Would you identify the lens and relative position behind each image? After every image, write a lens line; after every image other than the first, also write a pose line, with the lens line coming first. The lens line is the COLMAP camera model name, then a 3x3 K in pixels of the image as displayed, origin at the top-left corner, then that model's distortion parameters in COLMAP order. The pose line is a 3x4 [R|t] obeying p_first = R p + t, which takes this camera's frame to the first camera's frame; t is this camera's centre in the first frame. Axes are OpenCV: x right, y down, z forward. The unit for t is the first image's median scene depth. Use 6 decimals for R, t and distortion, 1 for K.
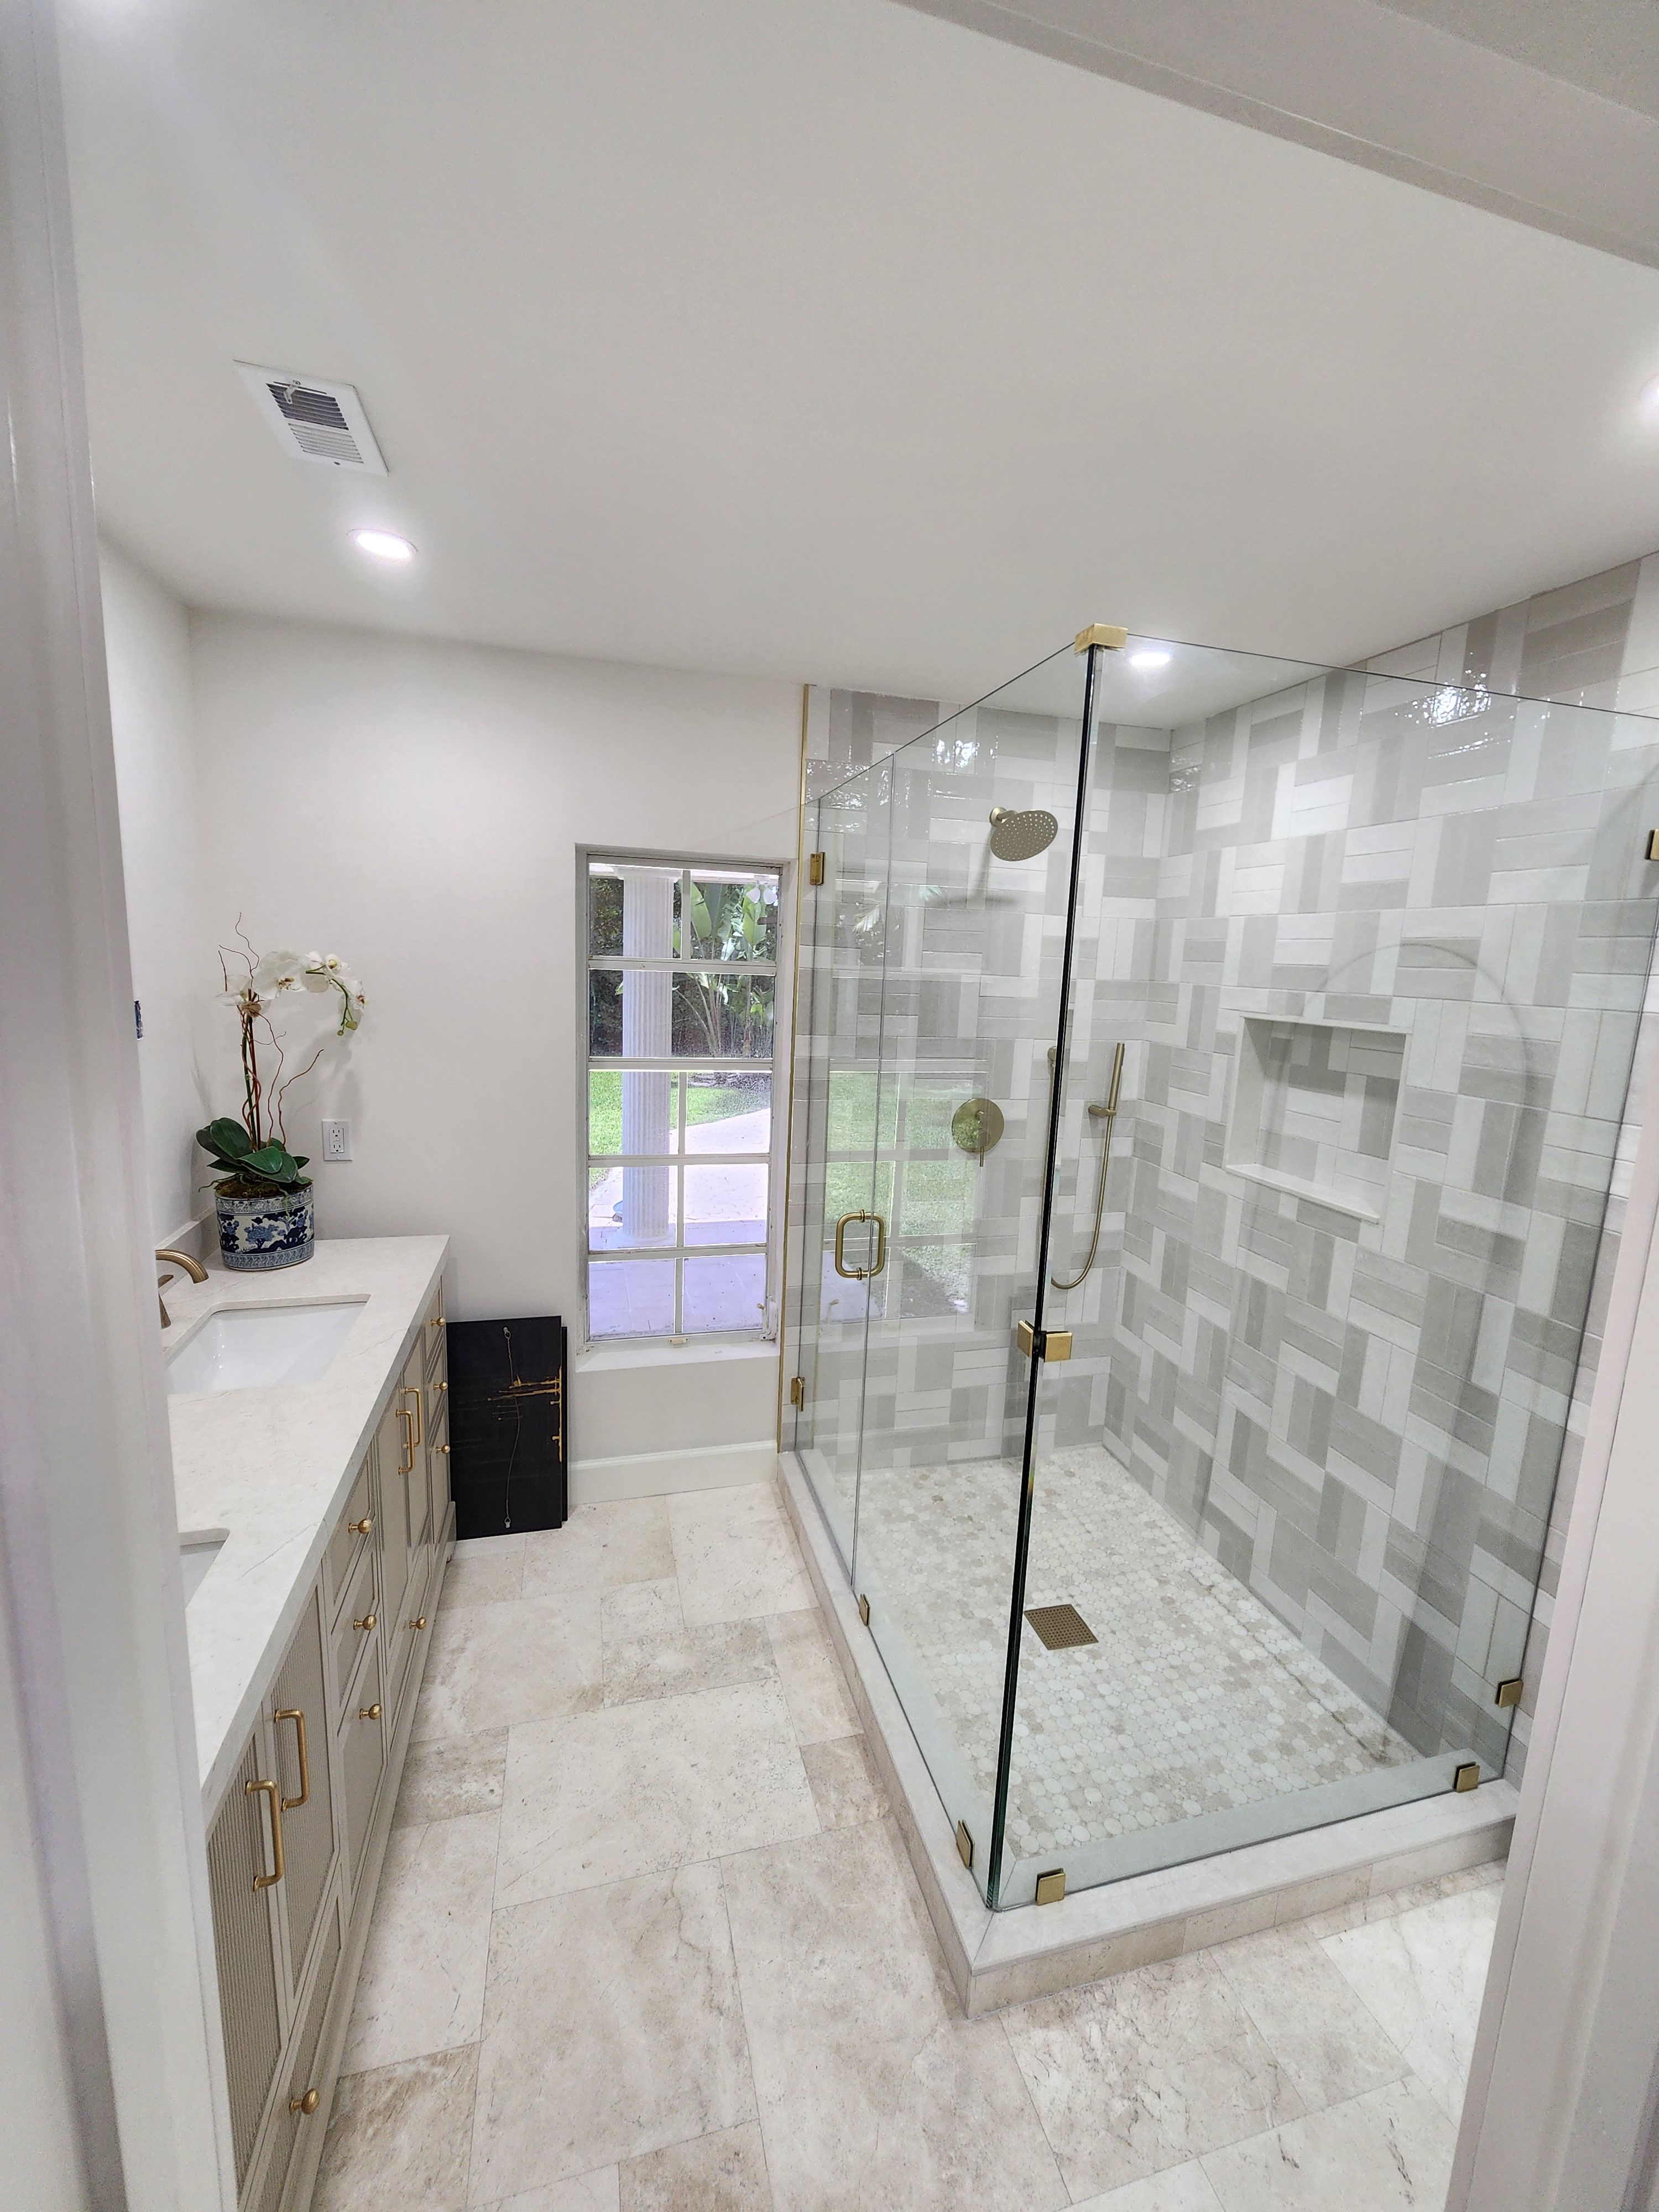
lens RADIAL K [[914.5, 0, 840.2], [0, 914.5, 1113.2], [0, 0, 1]] dist [-0.000343, -0.000045]
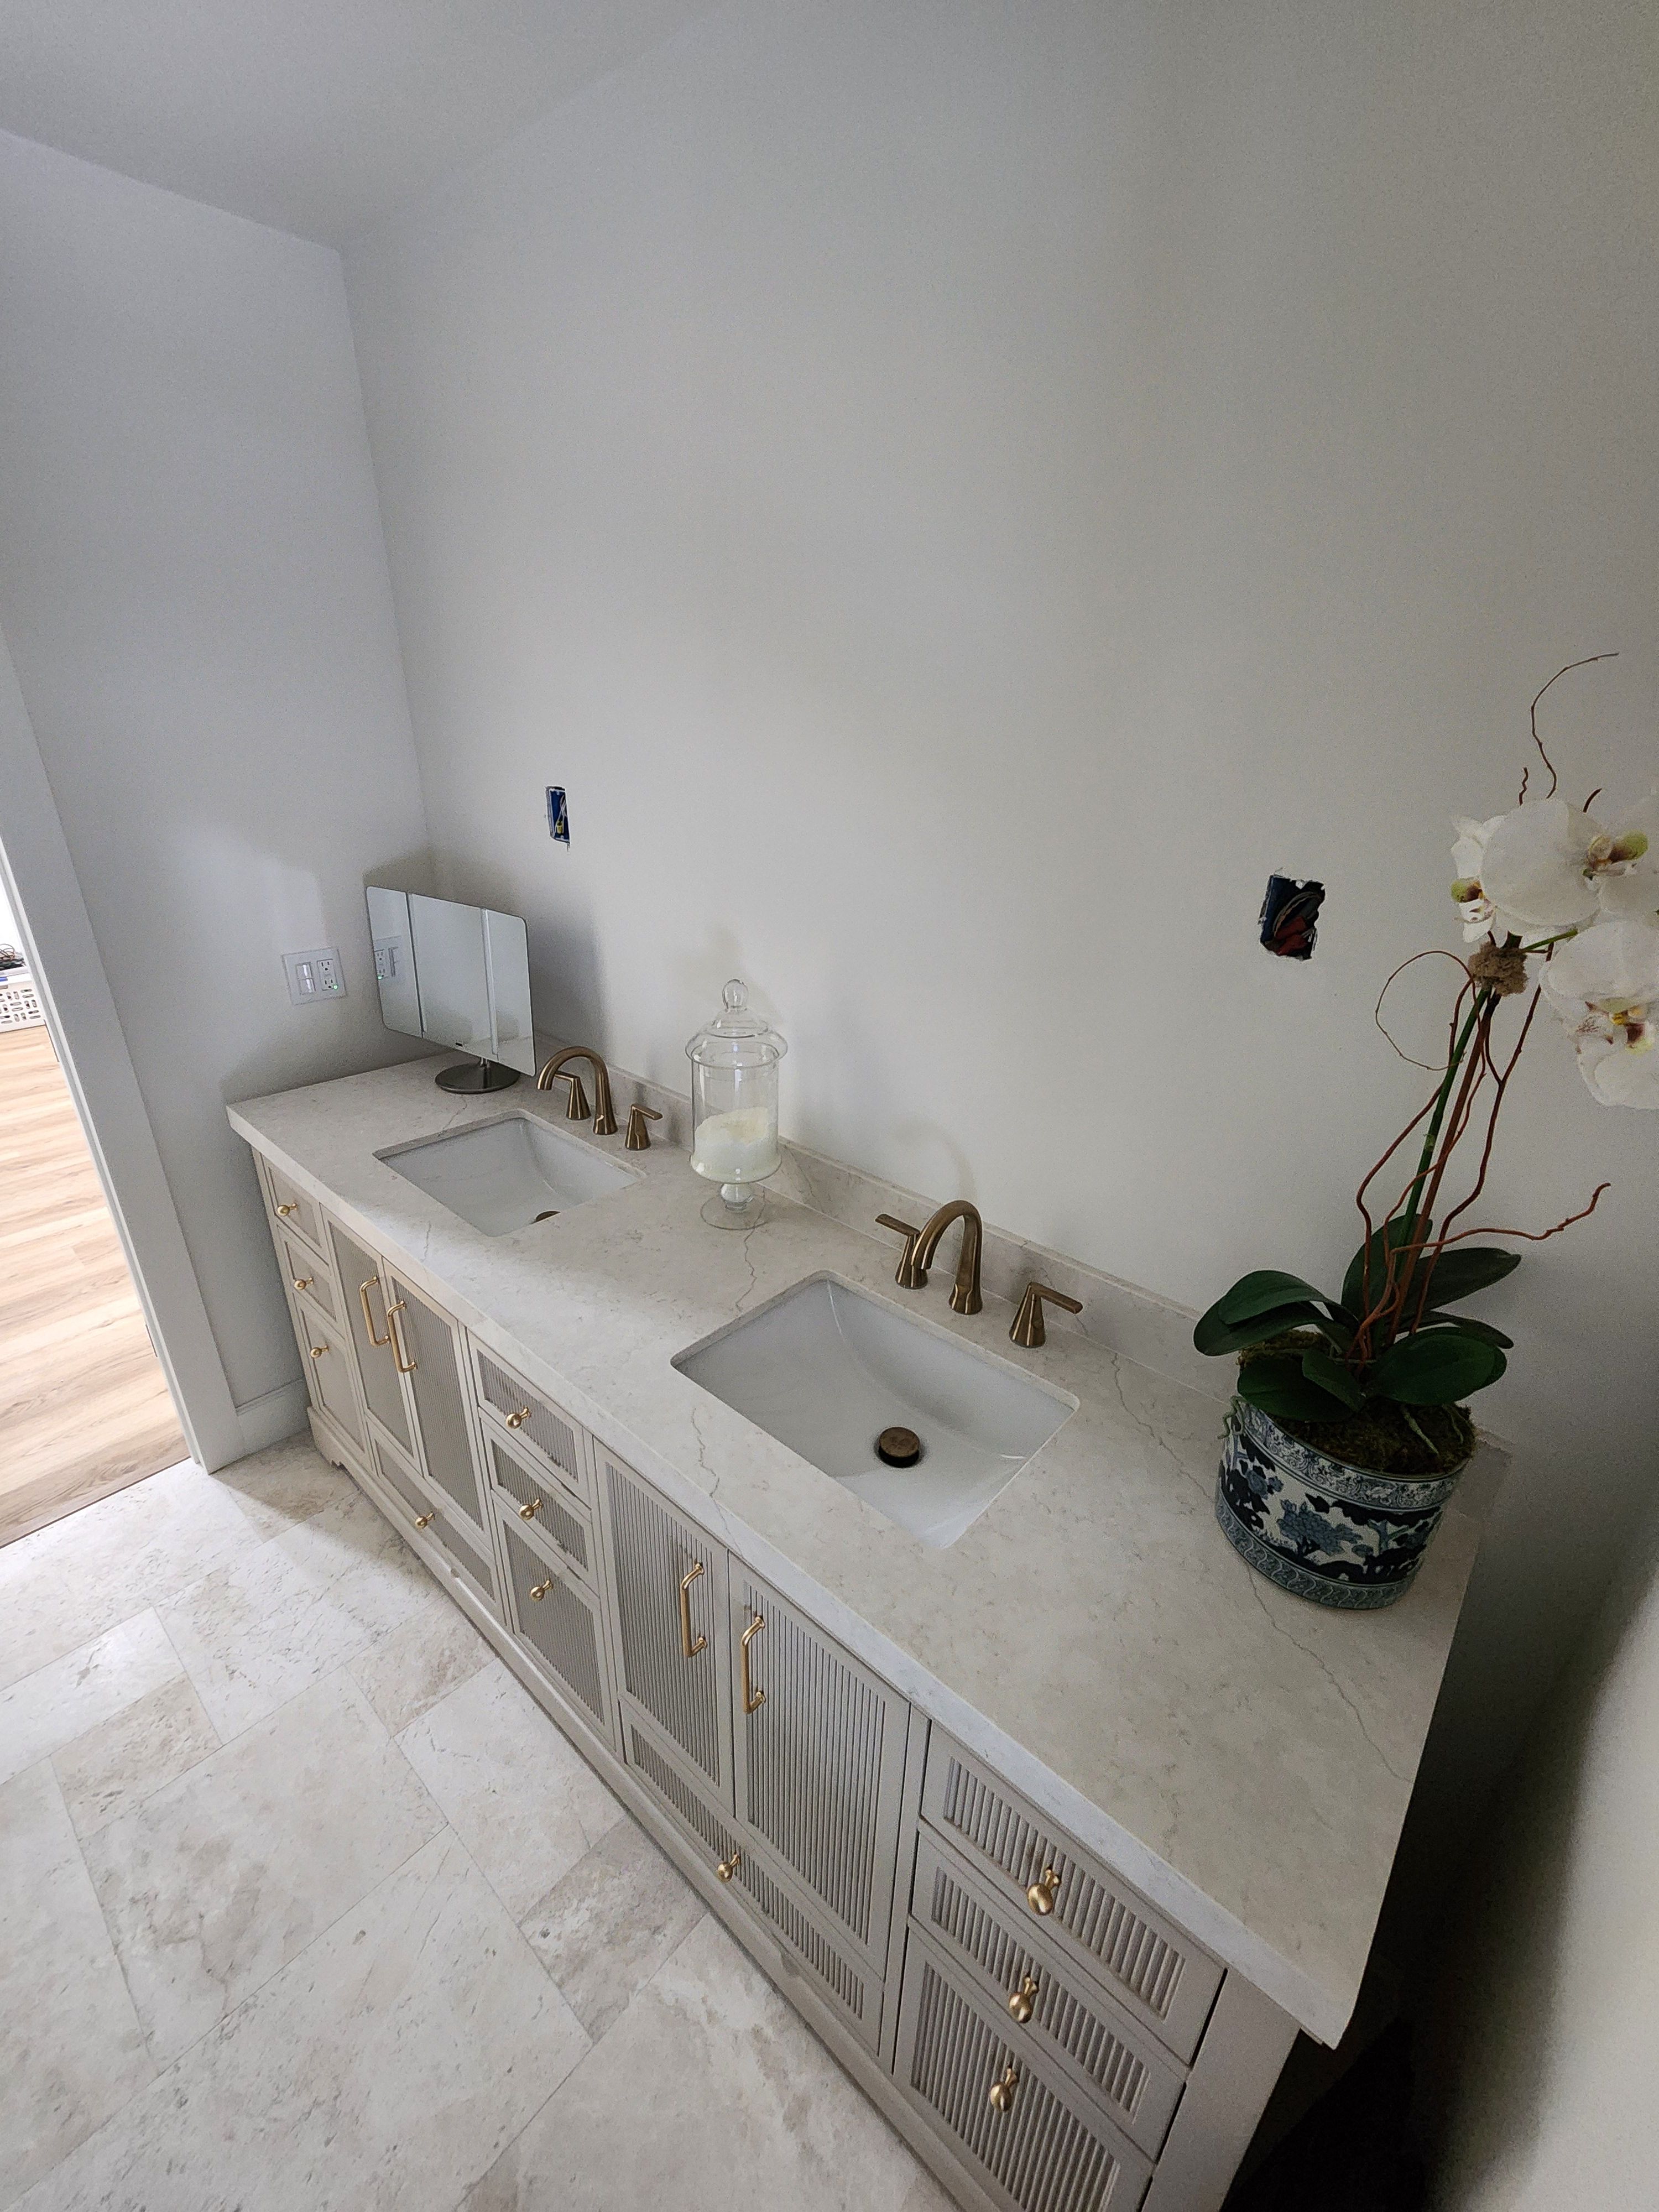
lens RADIAL K [[914.5, 0, 847.1], [0, 914.5, 1105.8], [0, 0, 1]] dist [-0.000343, -0.000045]
pose [[-0.834255, 0.154112, -0.529403, -0.244967], [-0.157342, 0.853682, 0.496458, -0.193093], [0.528452, 0.497470, -0.687941, 1.075954]]
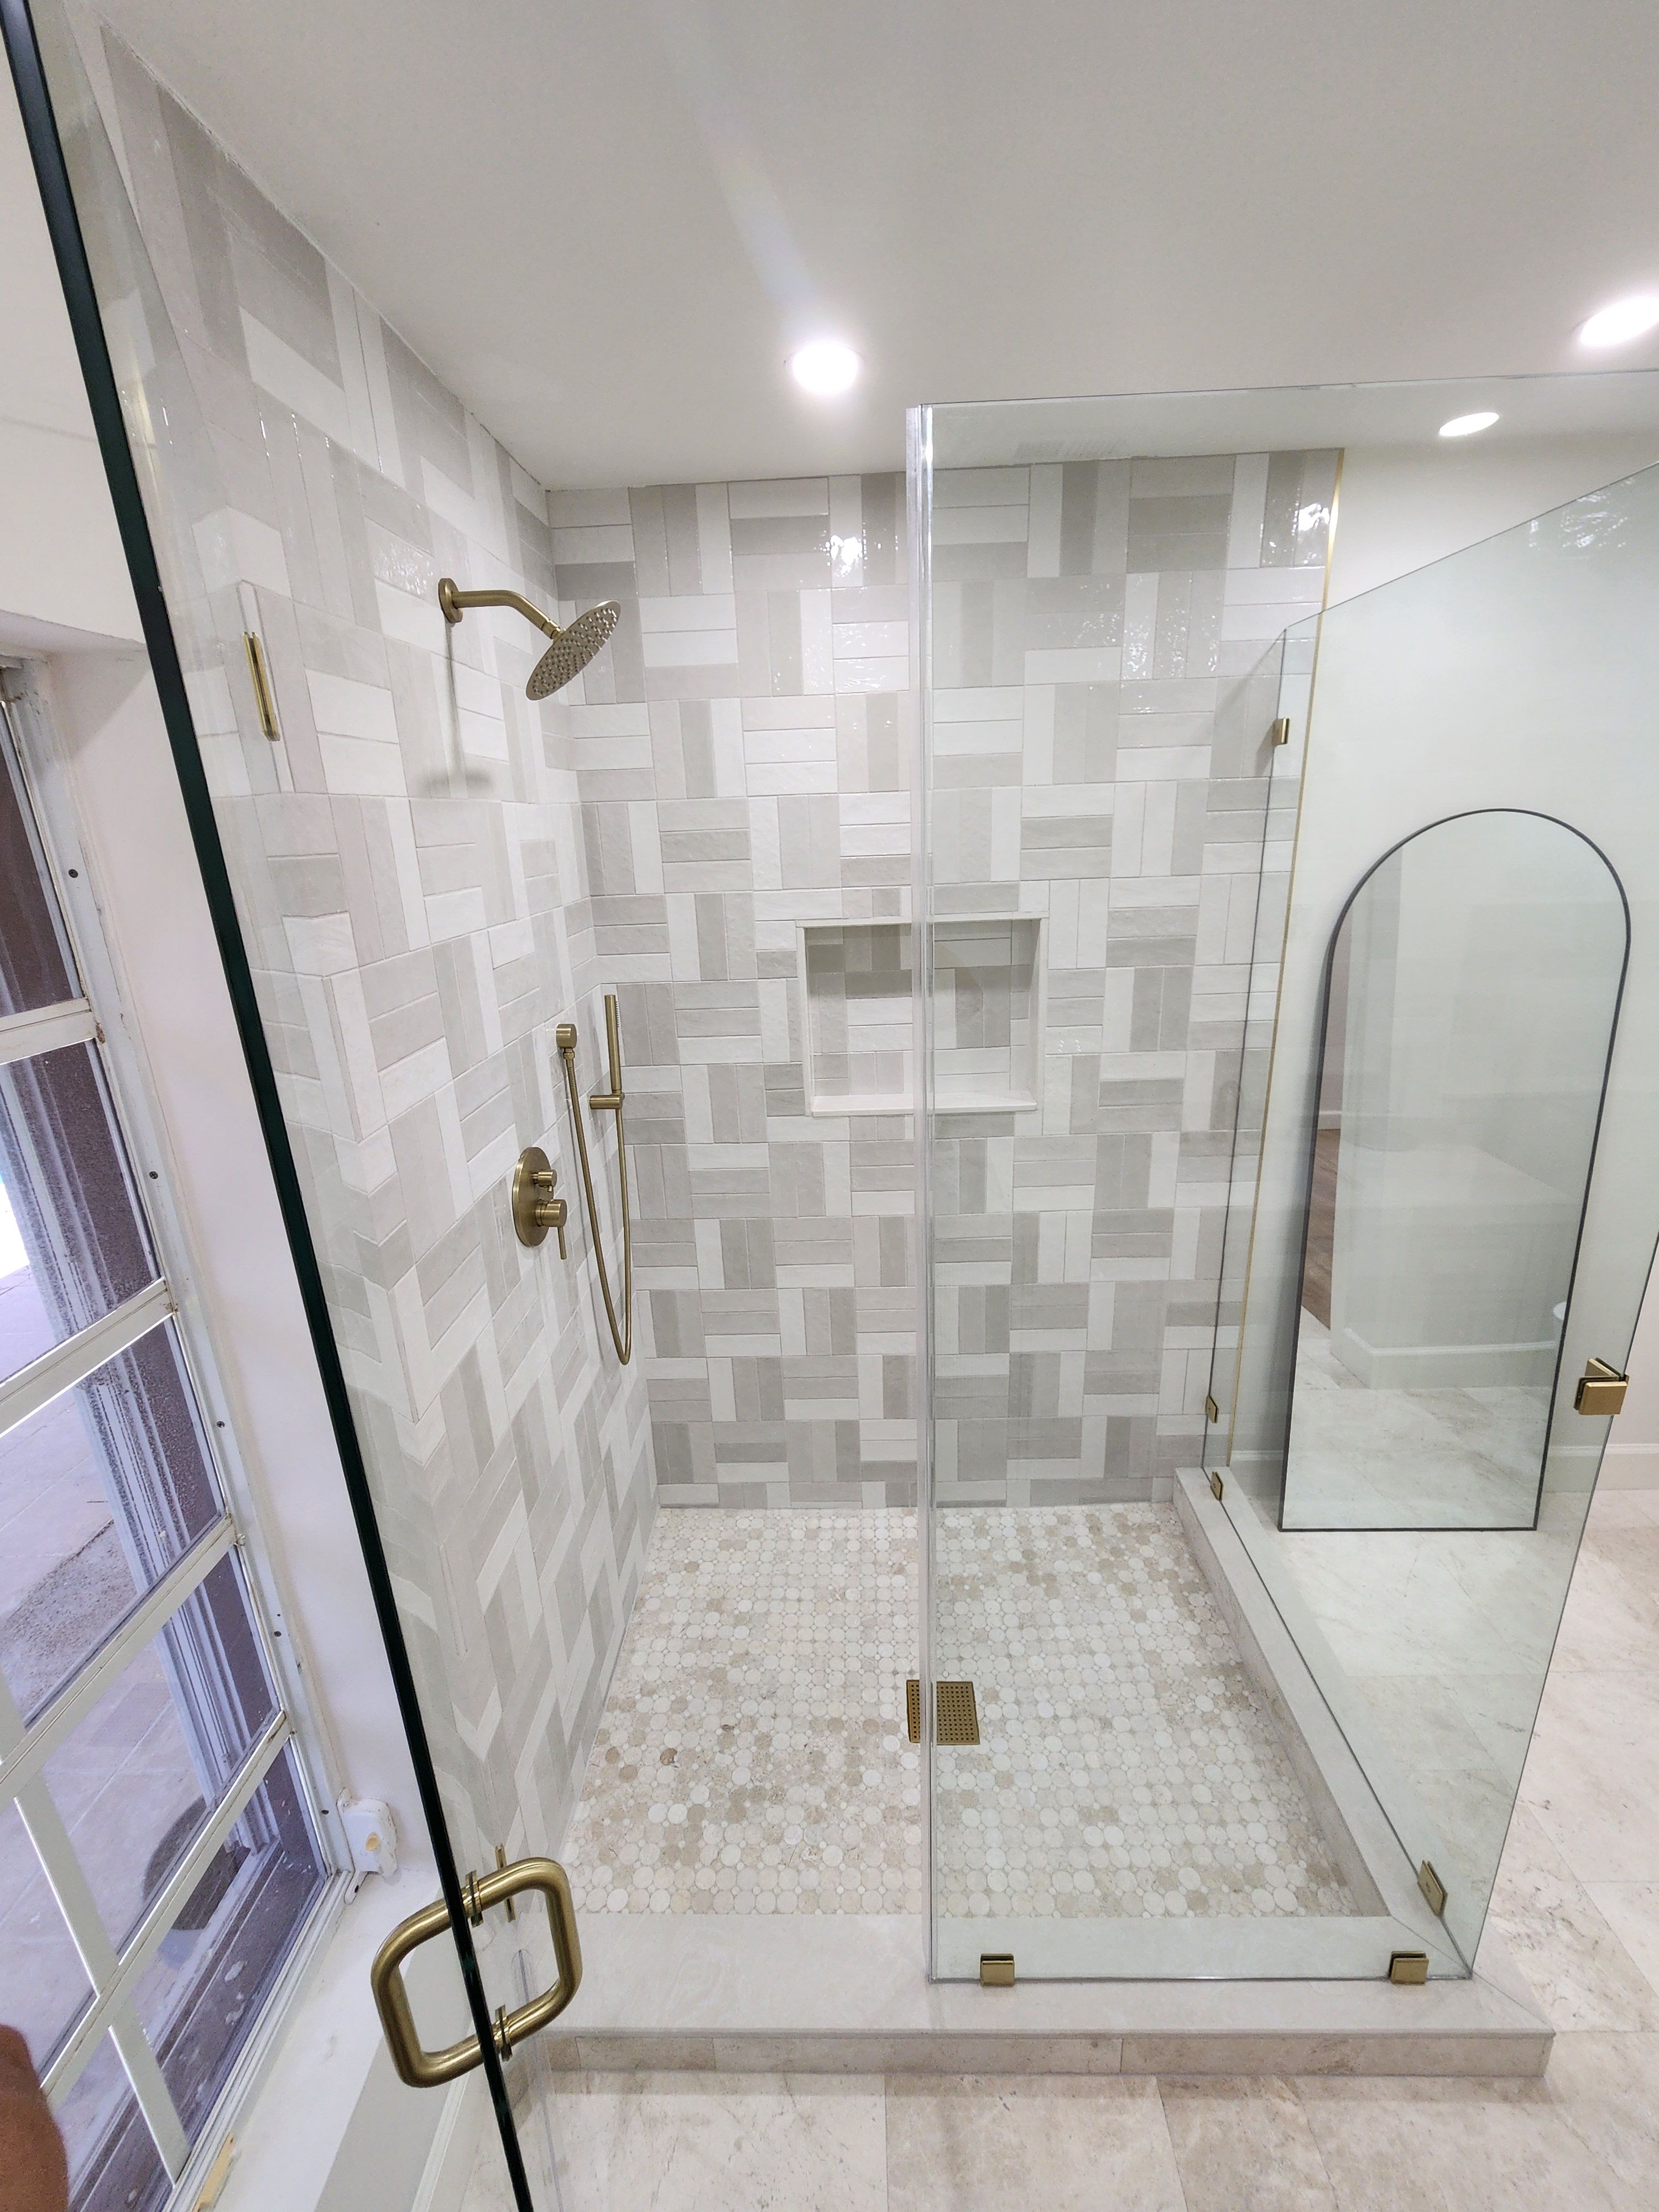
lens RADIAL K [[914.5, 0, 833.9], [0, 914.5, 1111.9], [0, 0, 1]] dist [-0.000343, -0.000045]
pose [[0.290357, -0.337679, 0.895358, -0.370412], [0.210536, 0.935284, 0.284462, -0.204599], [-0.933471, 0.105909, 0.342660, 0.837600]]
